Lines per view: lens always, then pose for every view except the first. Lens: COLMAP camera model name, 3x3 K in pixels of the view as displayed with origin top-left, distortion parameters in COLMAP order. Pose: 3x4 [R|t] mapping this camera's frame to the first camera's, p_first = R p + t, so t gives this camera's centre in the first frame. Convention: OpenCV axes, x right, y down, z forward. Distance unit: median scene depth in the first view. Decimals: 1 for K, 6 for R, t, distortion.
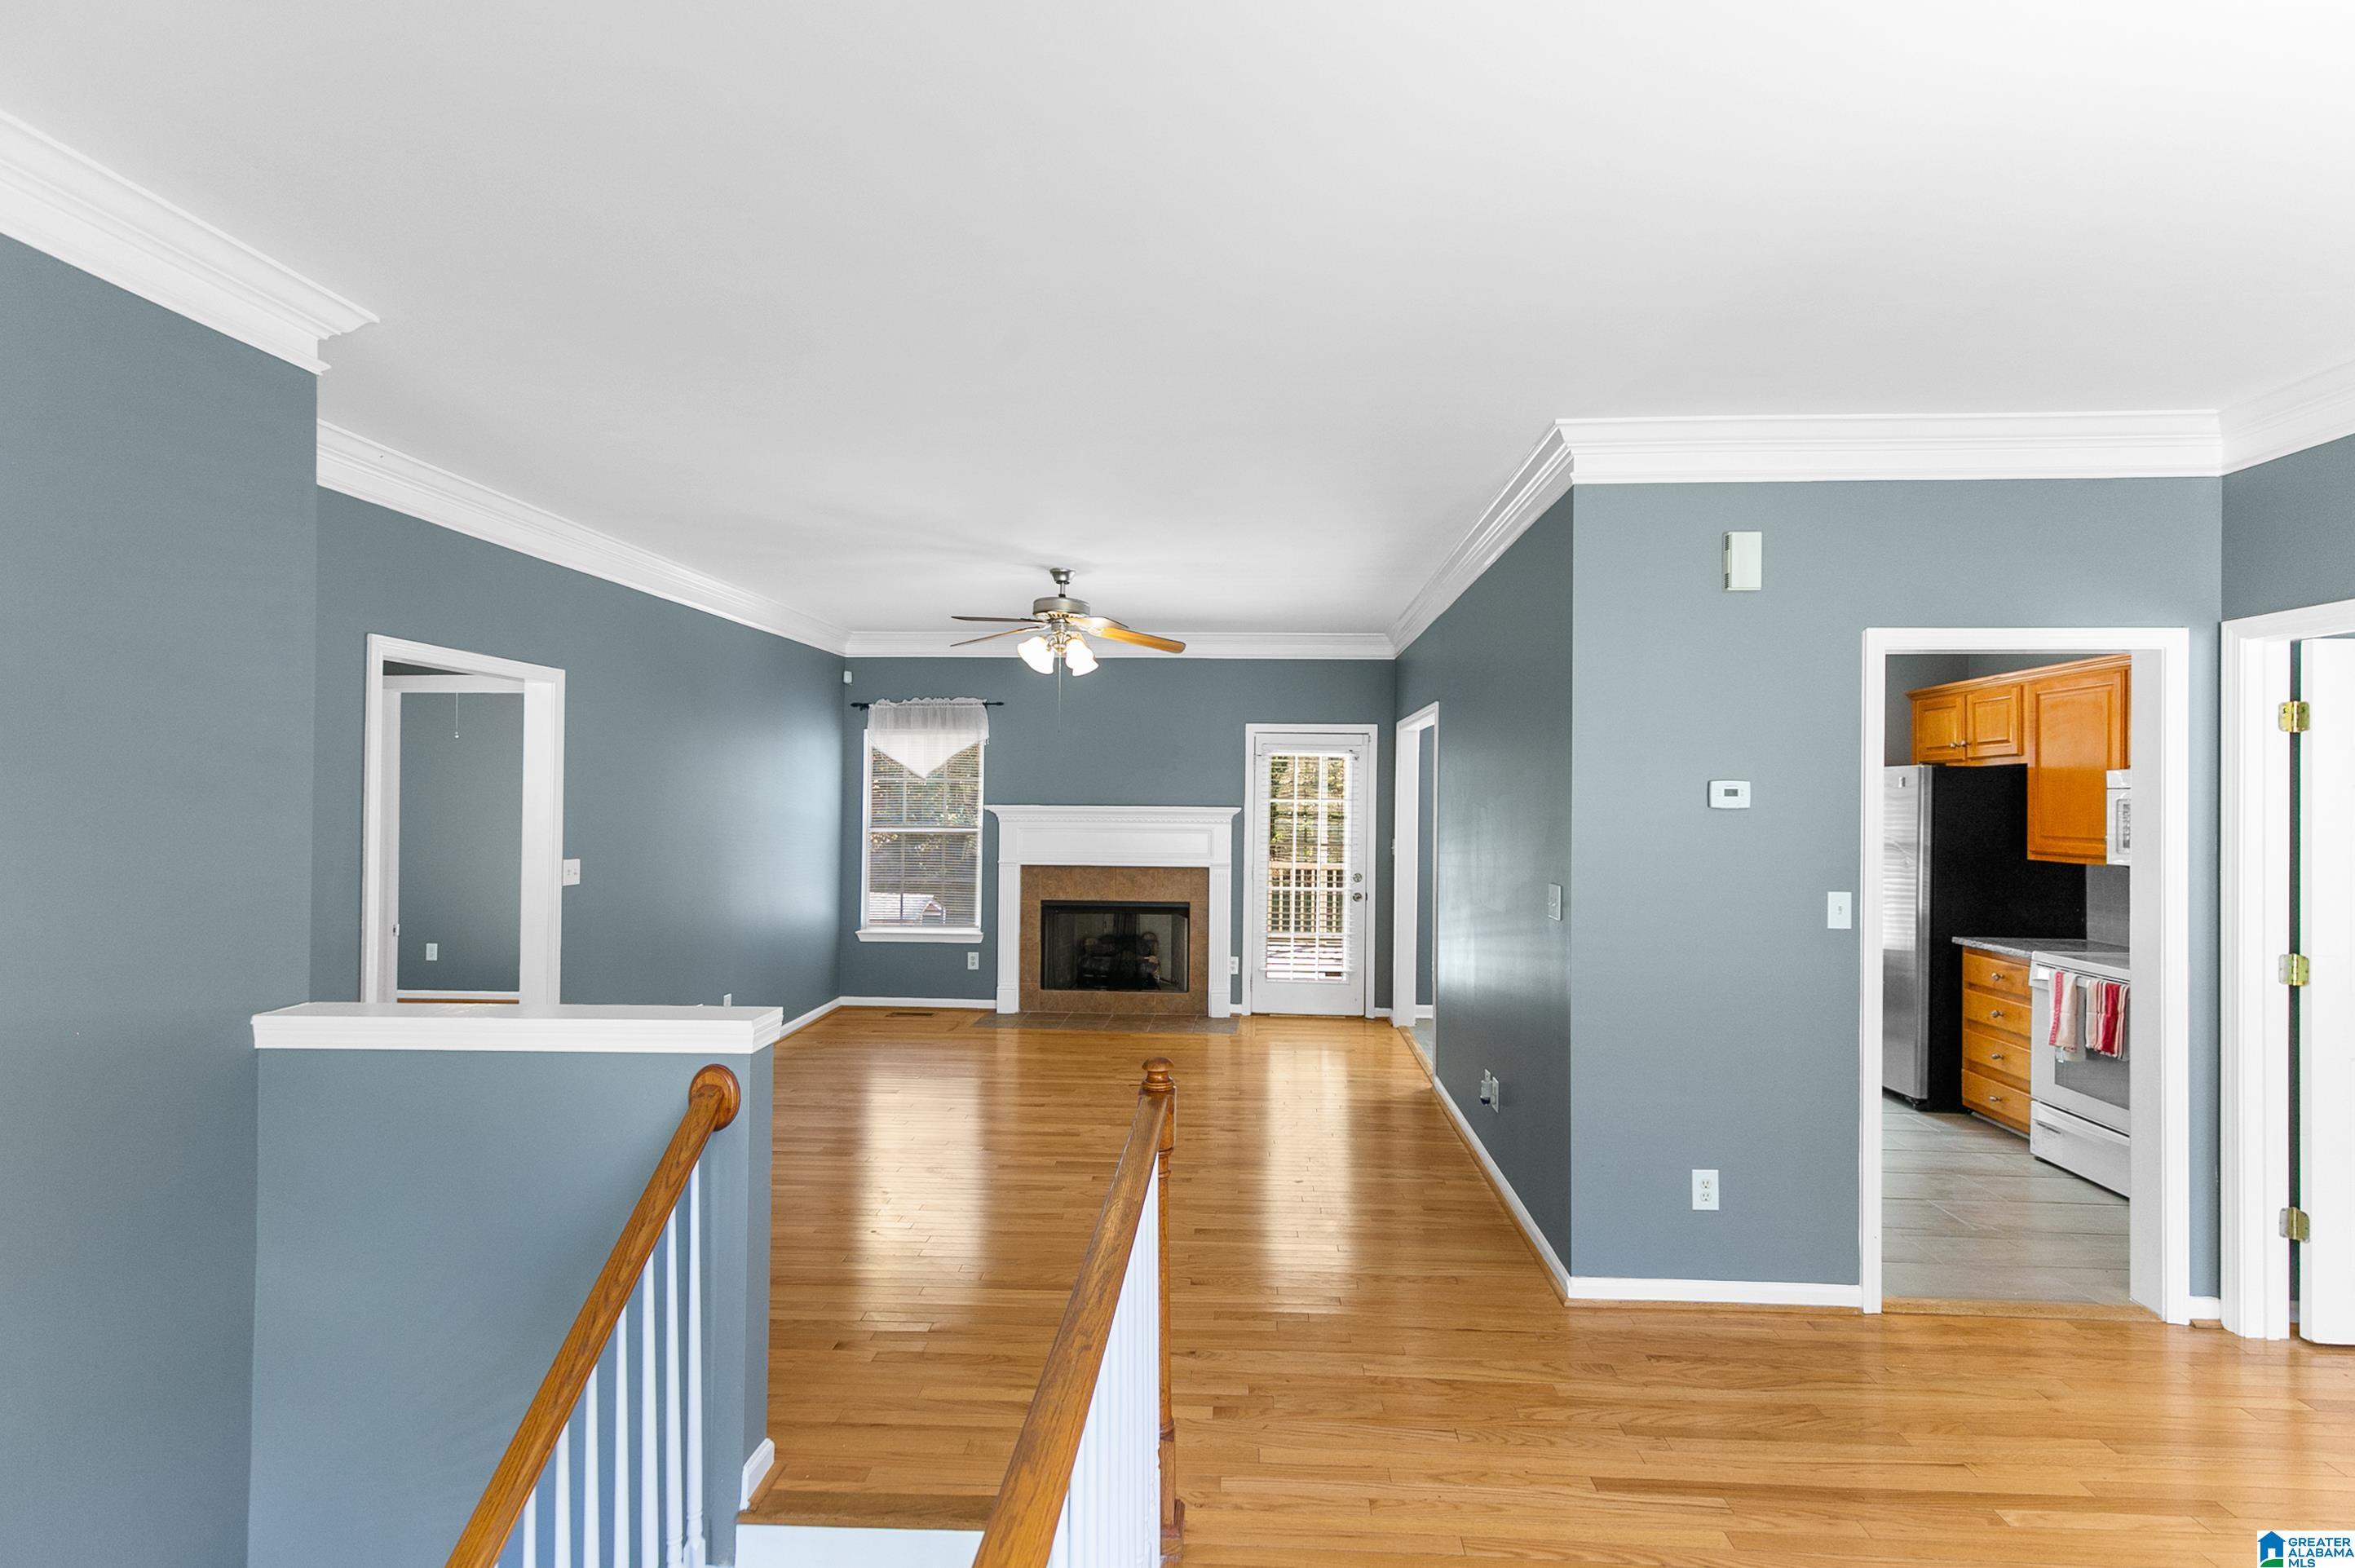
lens RADIAL K [[1085.1, 0, 1185.0], [0, 1085.1, 777.1], [0, 0, 1]] dist [0.009731, -0.000010]
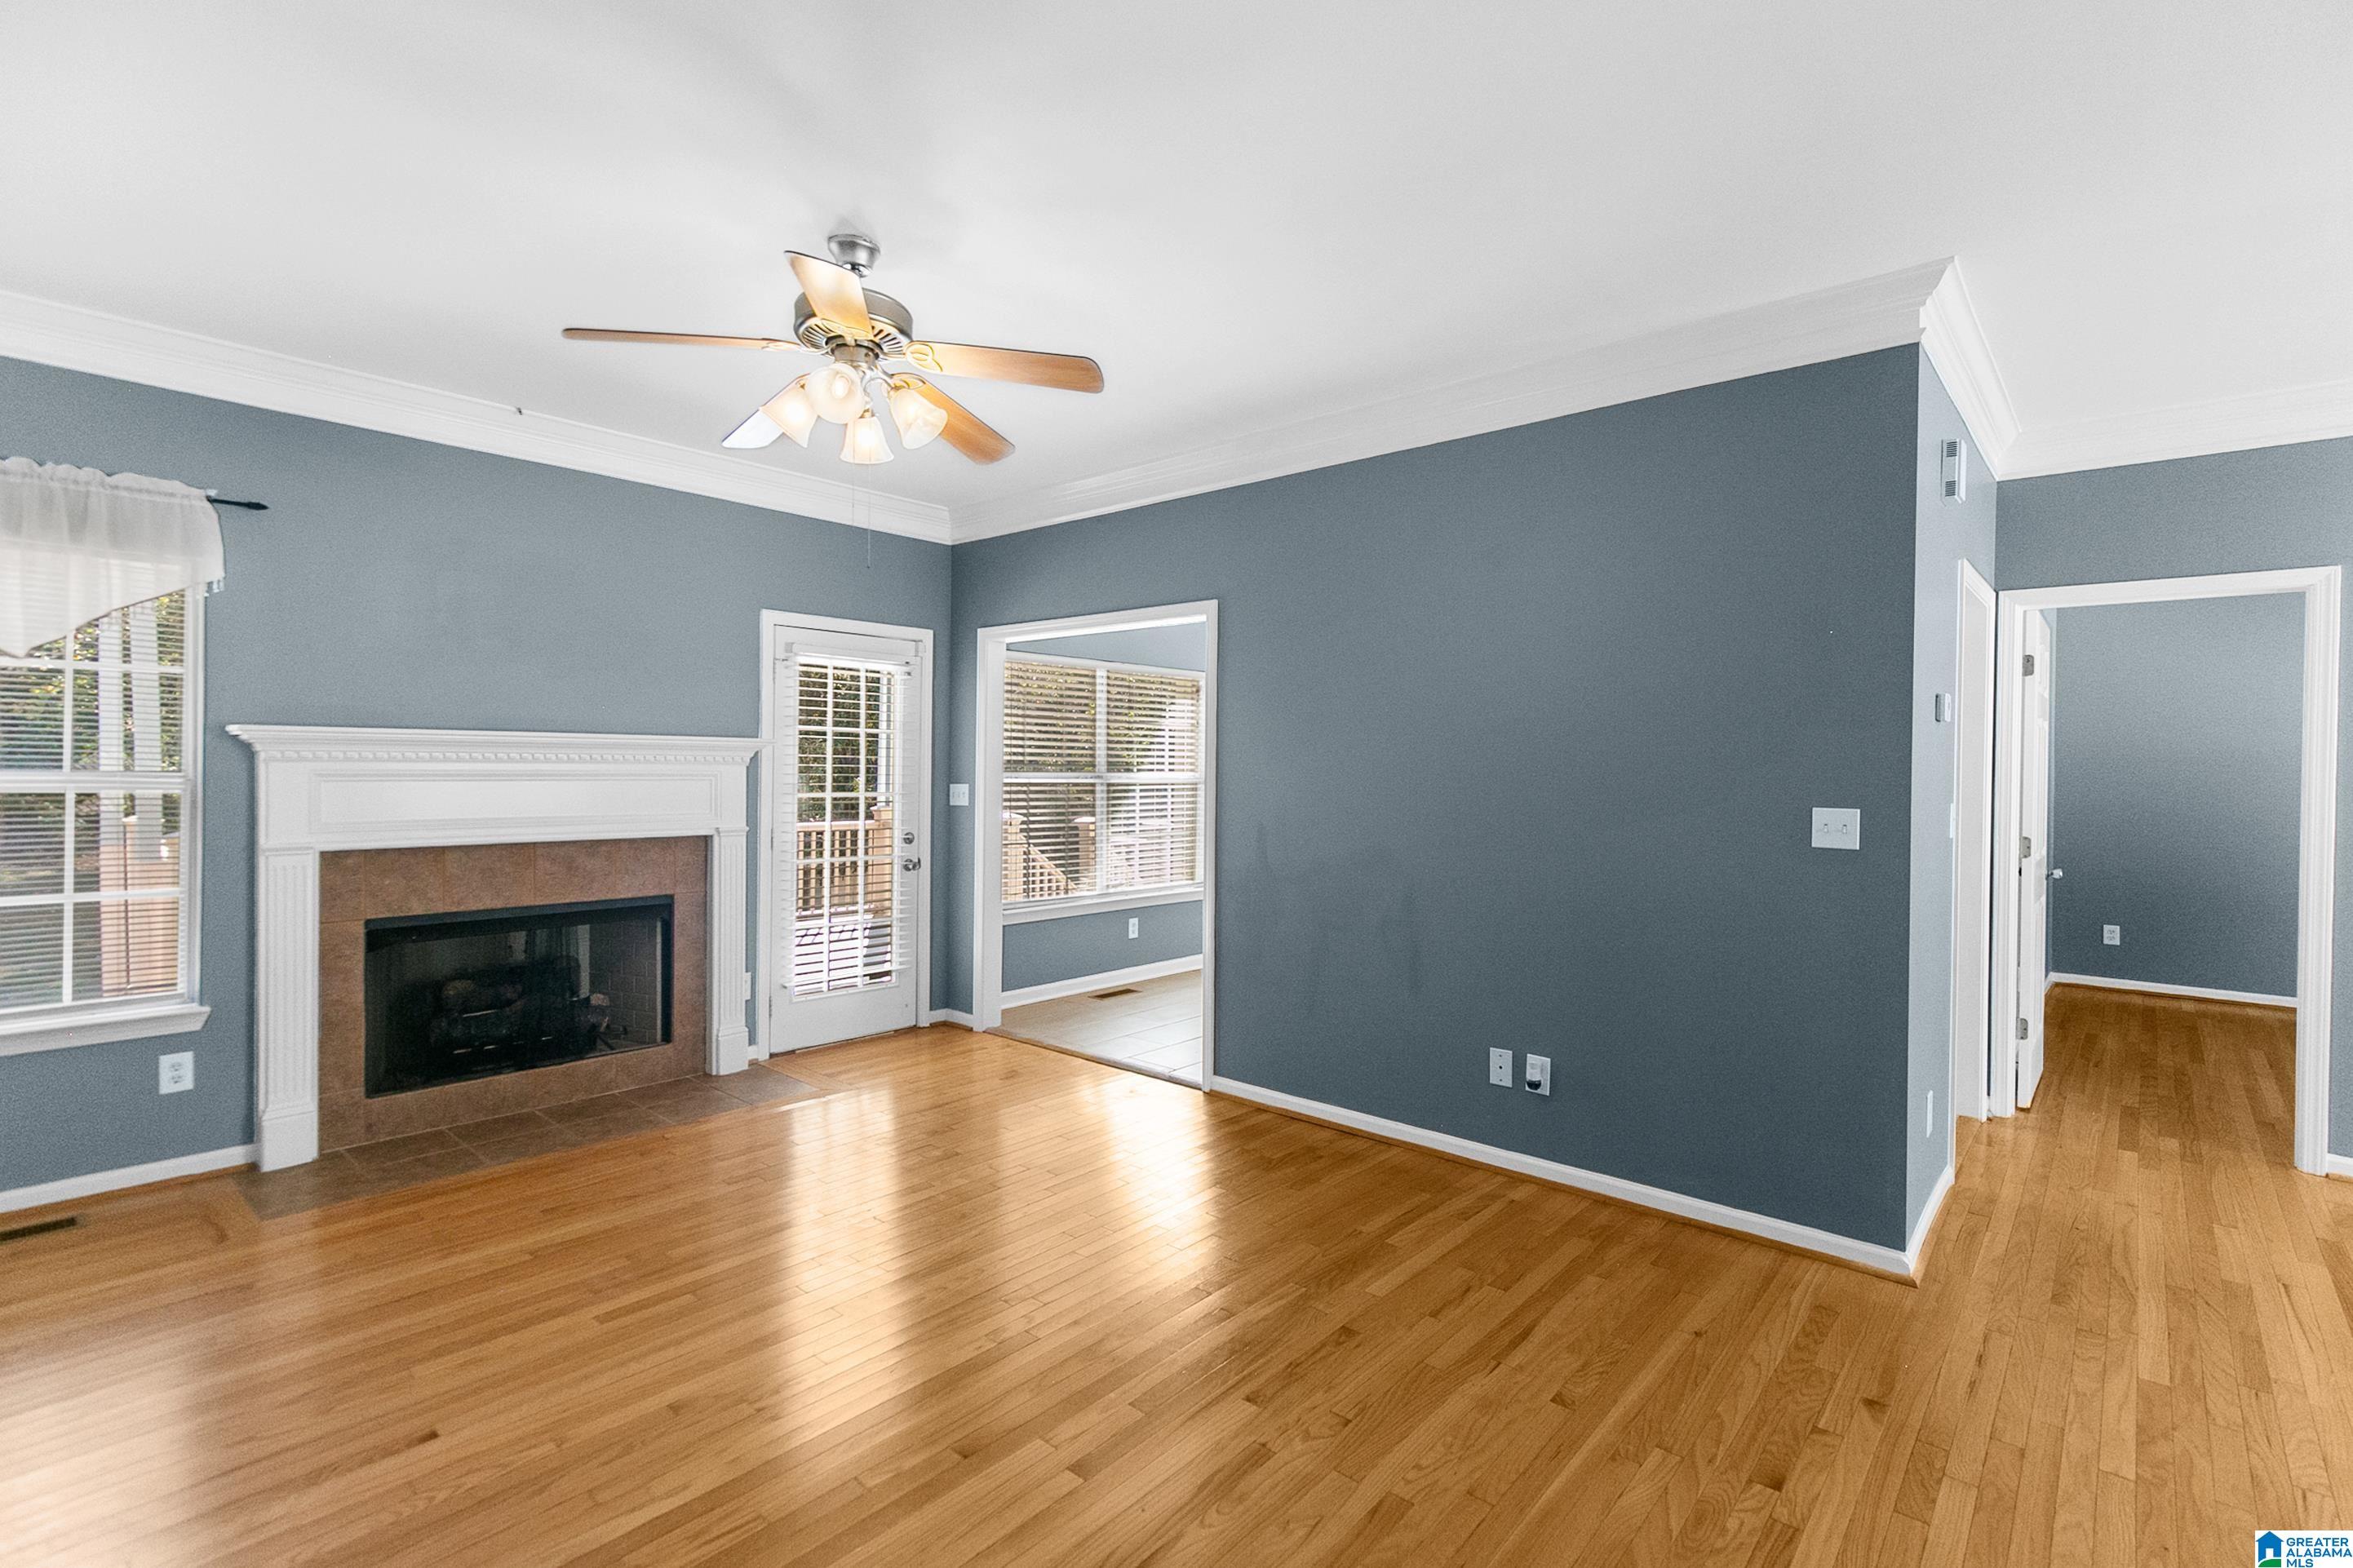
lens RADIAL K [[1084.2, 0, 1178.1], [0, 1084.2, 771.3], [0, 0, 1]] dist [0.009731, -0.000010]
pose [[0.616560, -0.006120, 0.787284, -0.299536], [-0.015524, 0.999681, 0.019929, 0.030128], [-0.787155, -0.024509, 0.616269, 0.406344]]
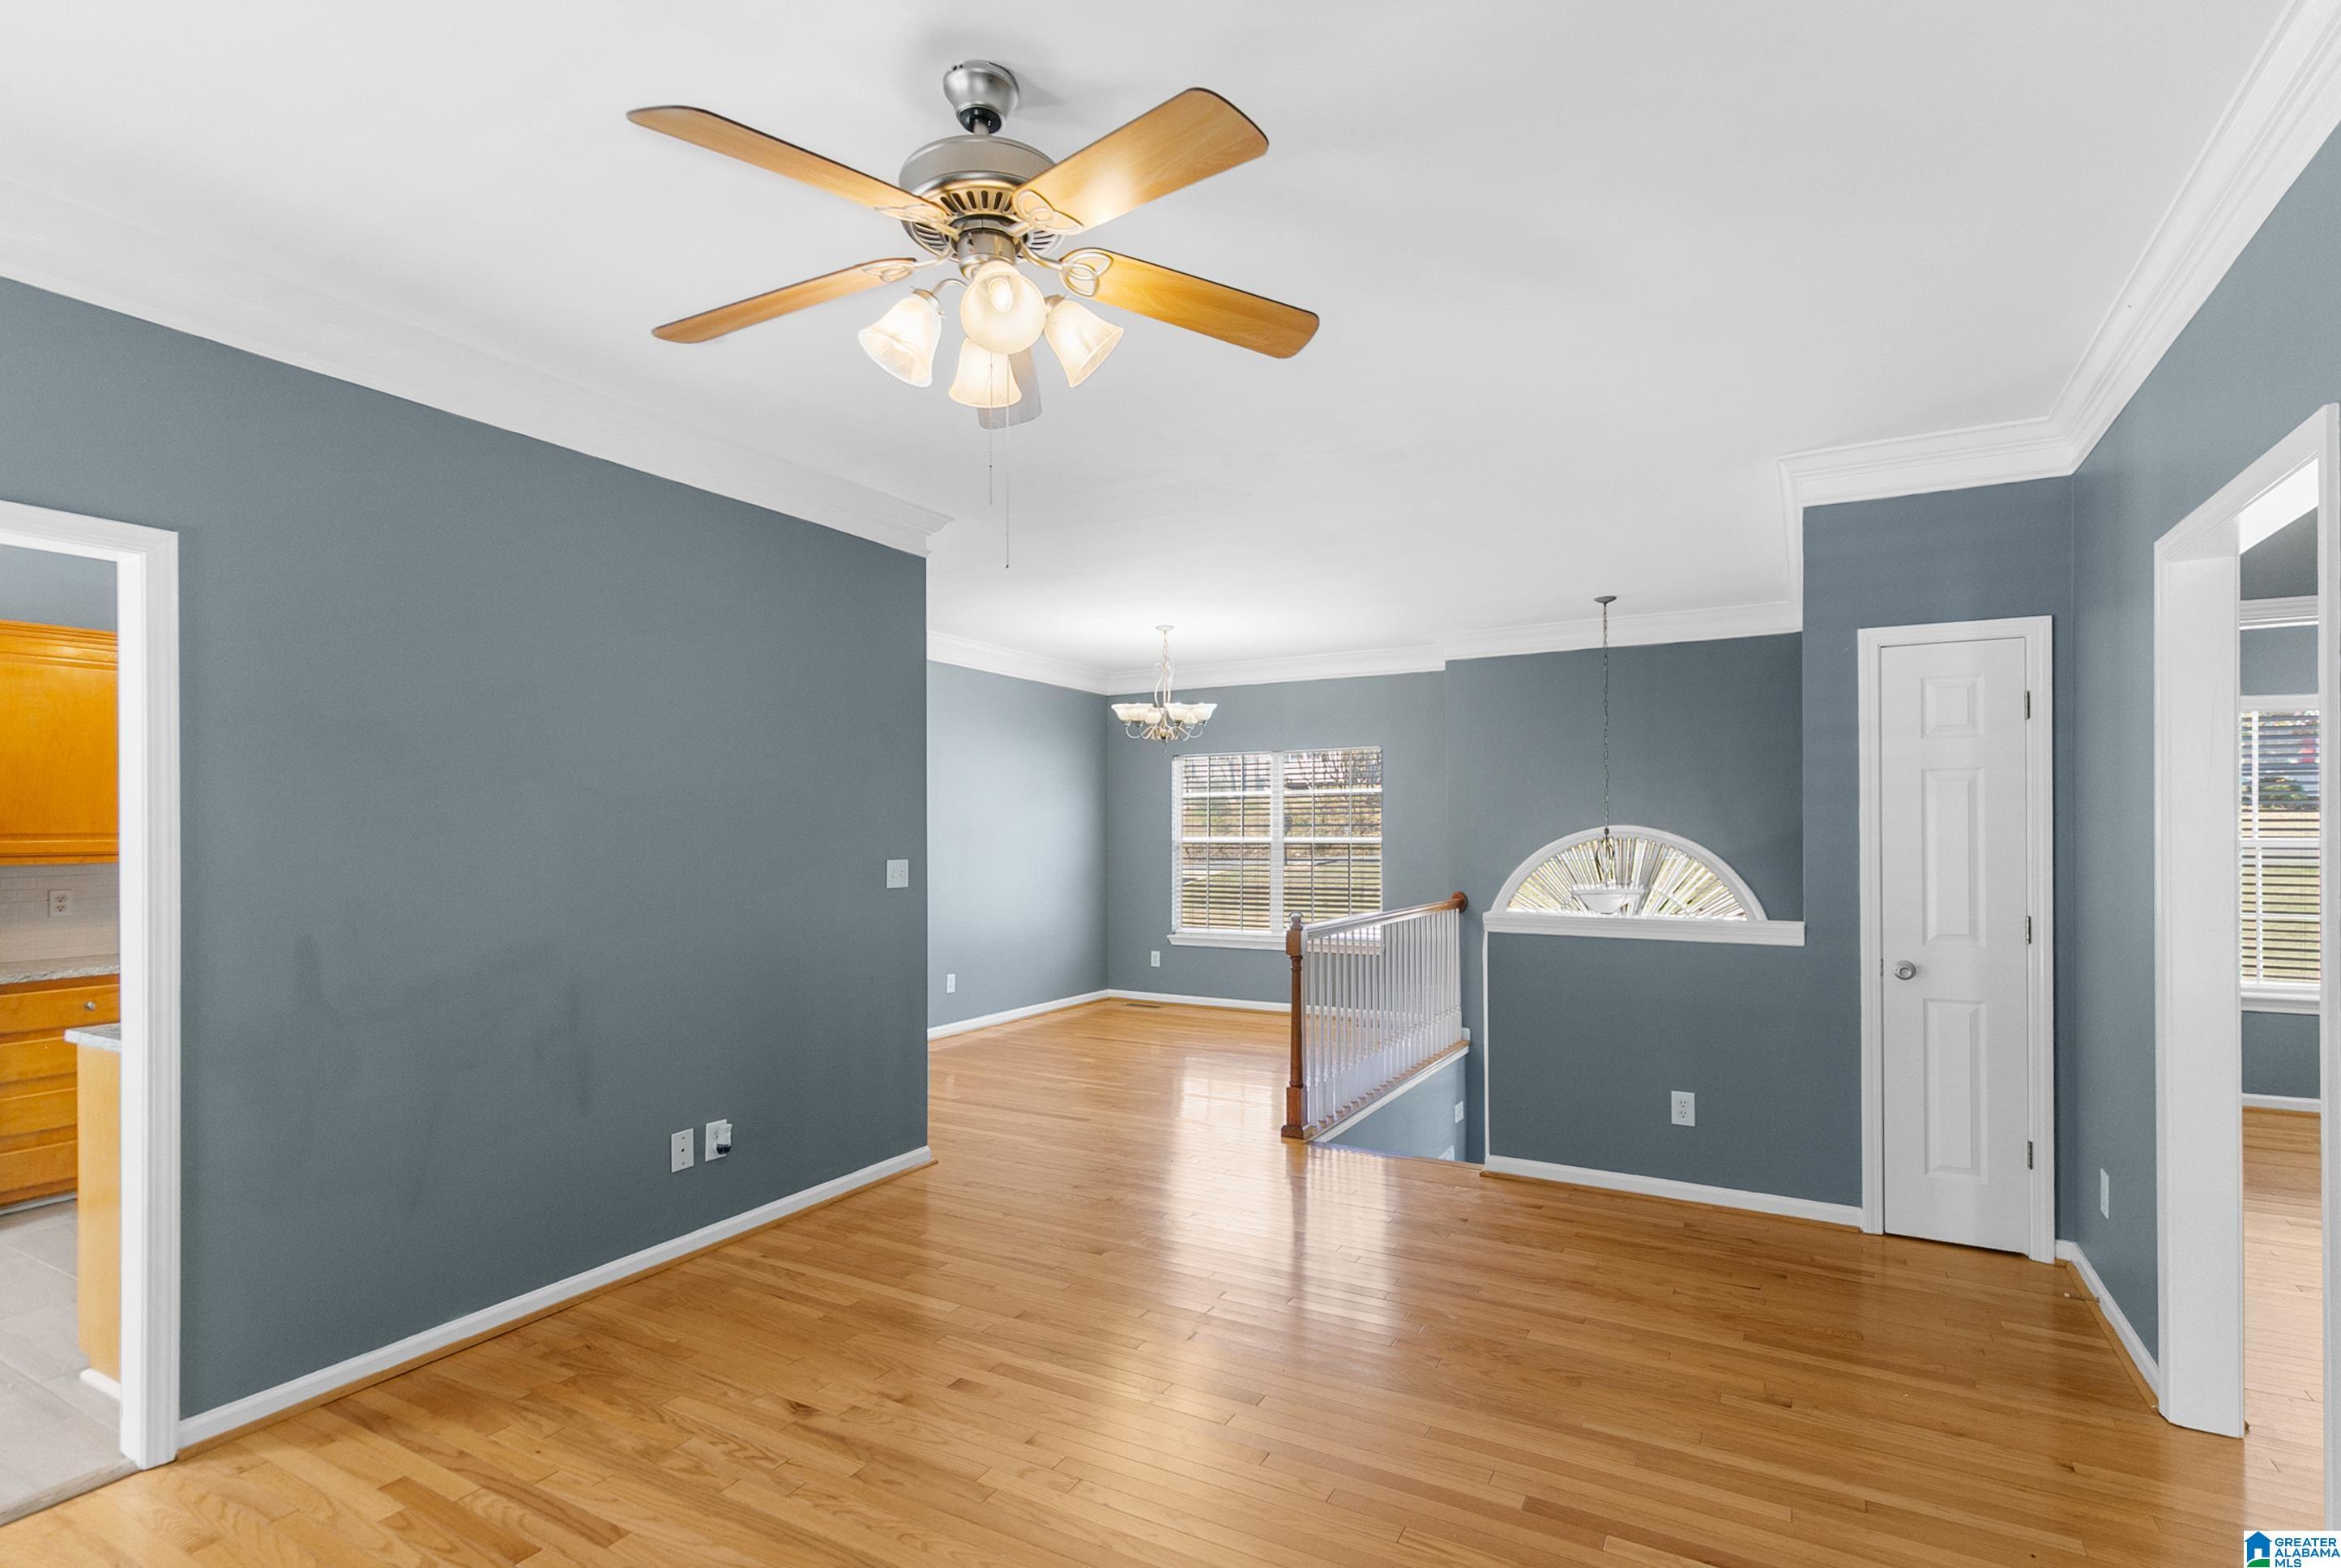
lens RADIAL K [[1078.7, 0, 1215.3], [0, 1078.7, 835.3], [0, 0, 1]] dist [0.009731, -0.000010]
pose [[-0.902317, -0.003851, 0.431057, -0.233766], [-0.005081, 0.999986, -0.001704, 0.034733], [-0.431044, -0.003728, -0.902323, 0.907882]]
